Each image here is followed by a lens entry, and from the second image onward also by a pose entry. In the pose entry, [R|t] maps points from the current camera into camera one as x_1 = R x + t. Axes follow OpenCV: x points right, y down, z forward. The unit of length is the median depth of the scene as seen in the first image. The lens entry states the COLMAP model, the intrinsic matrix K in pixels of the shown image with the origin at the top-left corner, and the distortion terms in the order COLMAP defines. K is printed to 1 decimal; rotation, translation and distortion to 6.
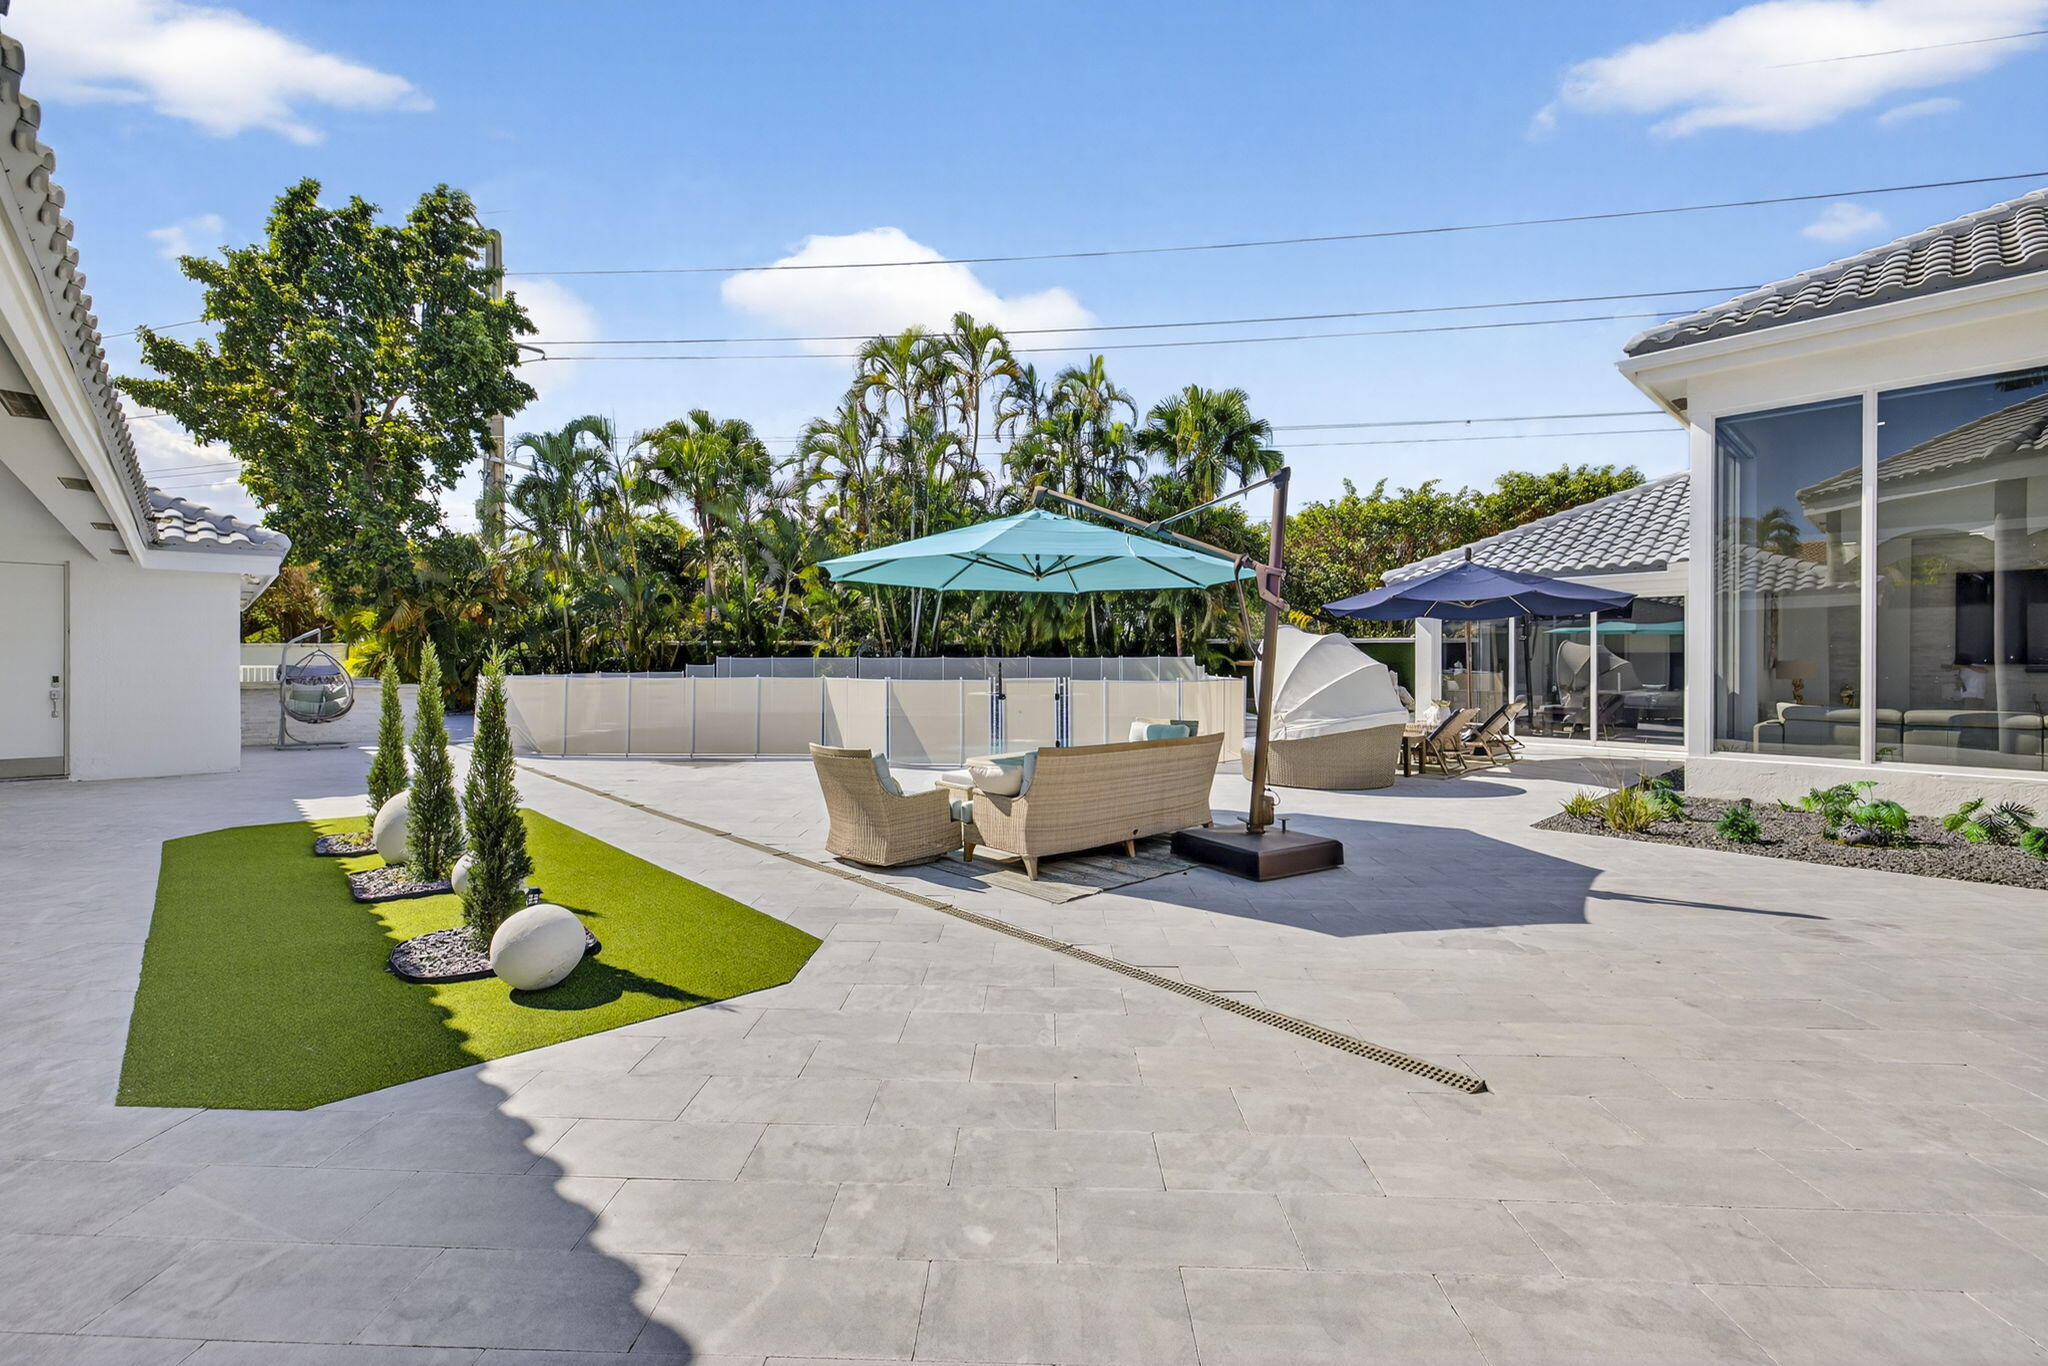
lens RADIAL K [[890.0, 0, 1028.0], [0, 890.0, 653.1], [0, 0, 1]] dist [0.012334, -0.000047]
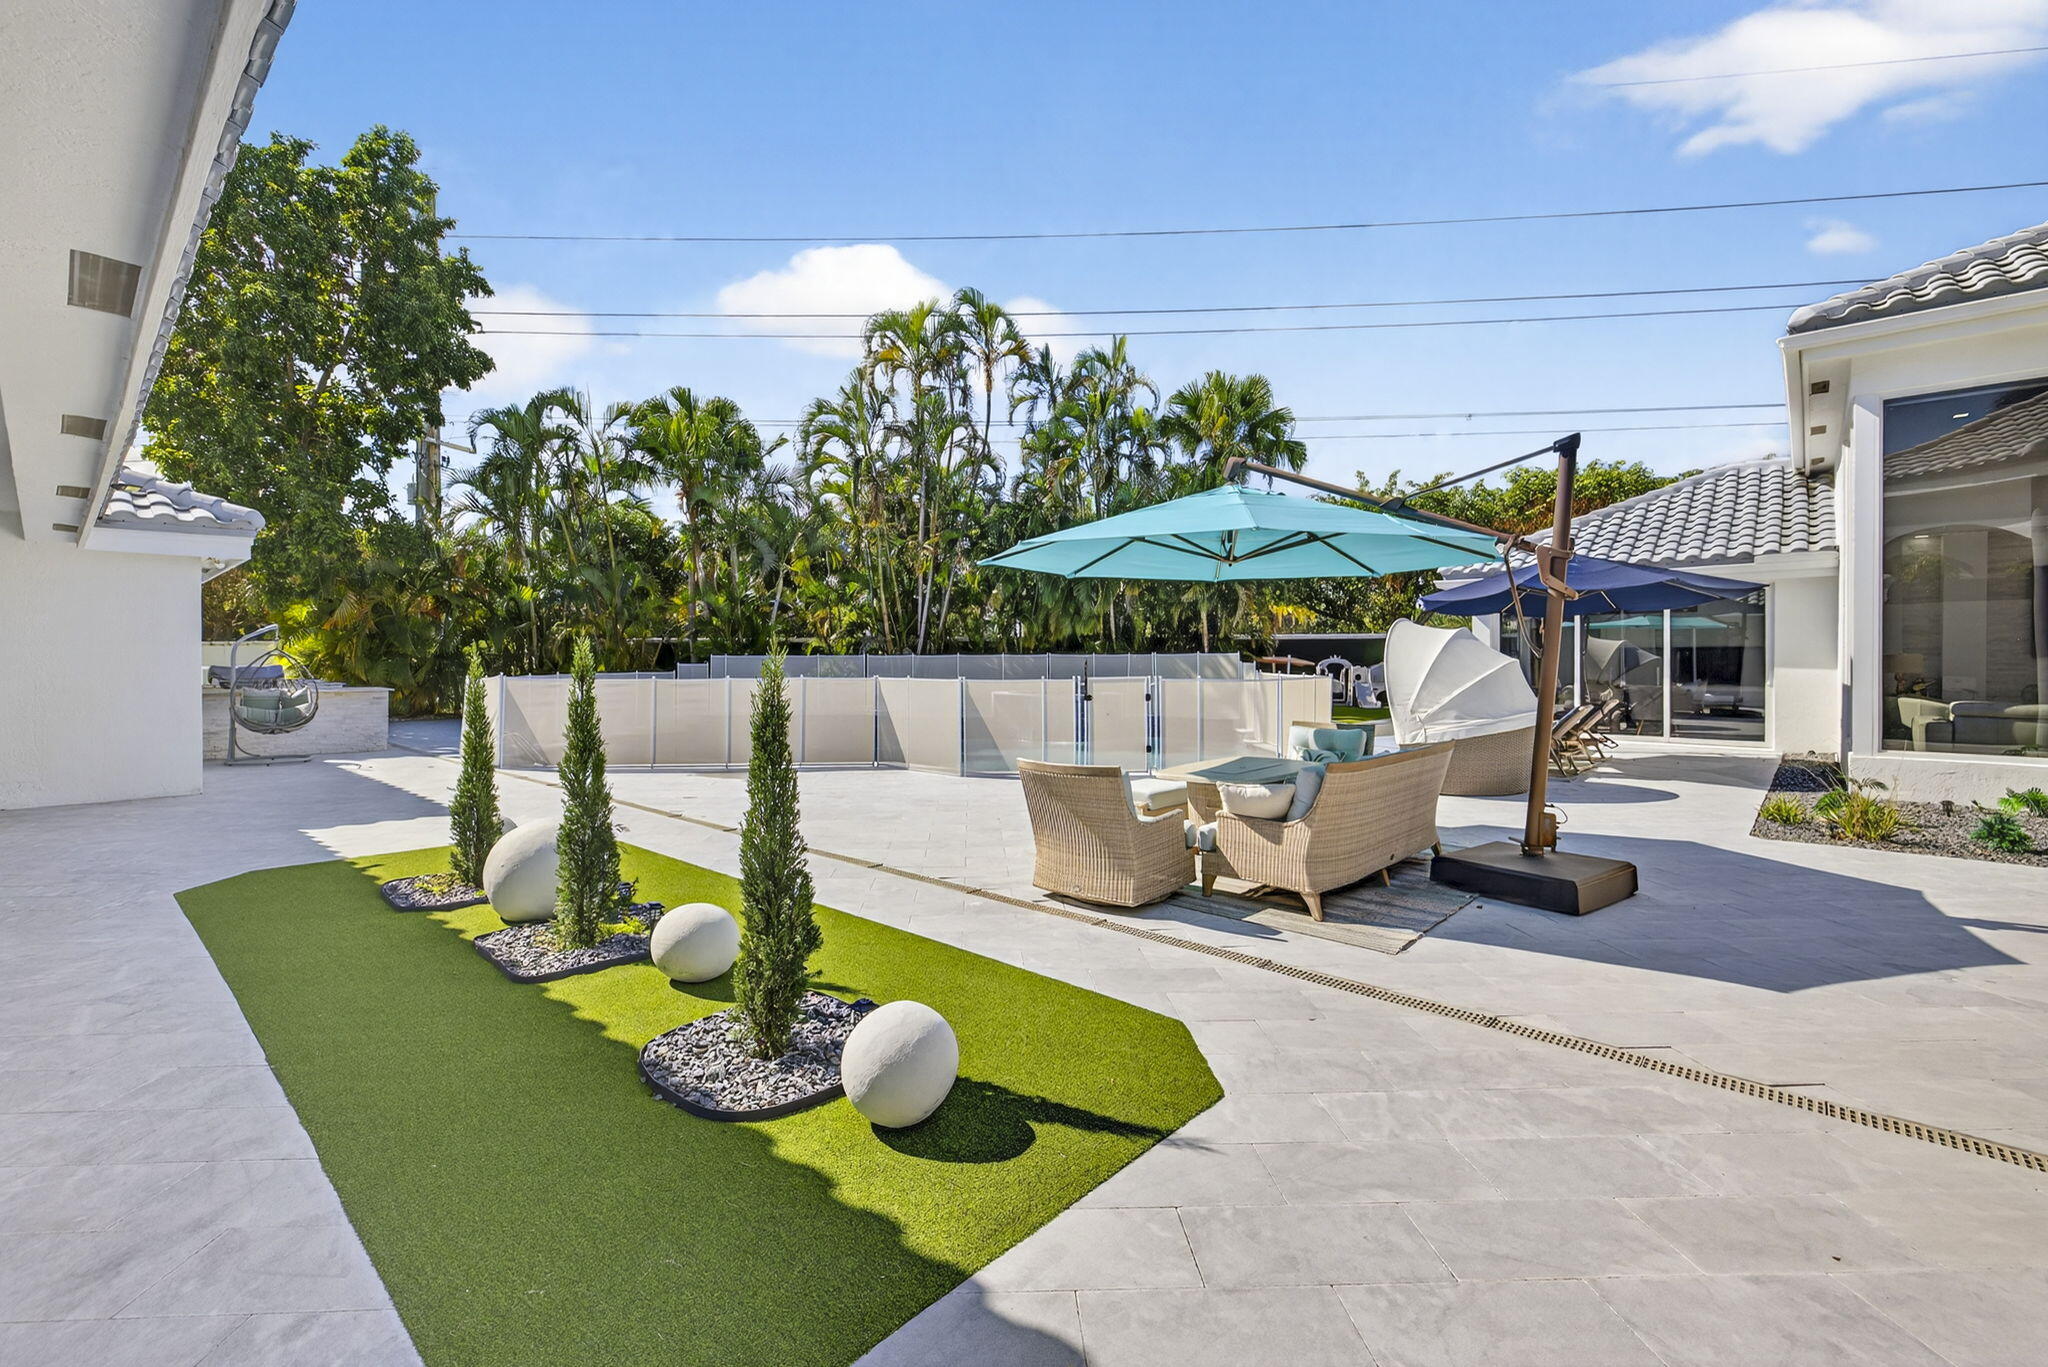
lens RADIAL K [[890.0, 0, 1028.0], [0, 890.0, 653.6], [0, 0, 1]] dist [0.012334, -0.000047]
pose [[0.996357, -0.003502, 0.085211, -0.101195], [0.003116, 0.999984, 0.004670, -0.000255], [-0.085226, -0.004387, 0.996352, 0.056610]]
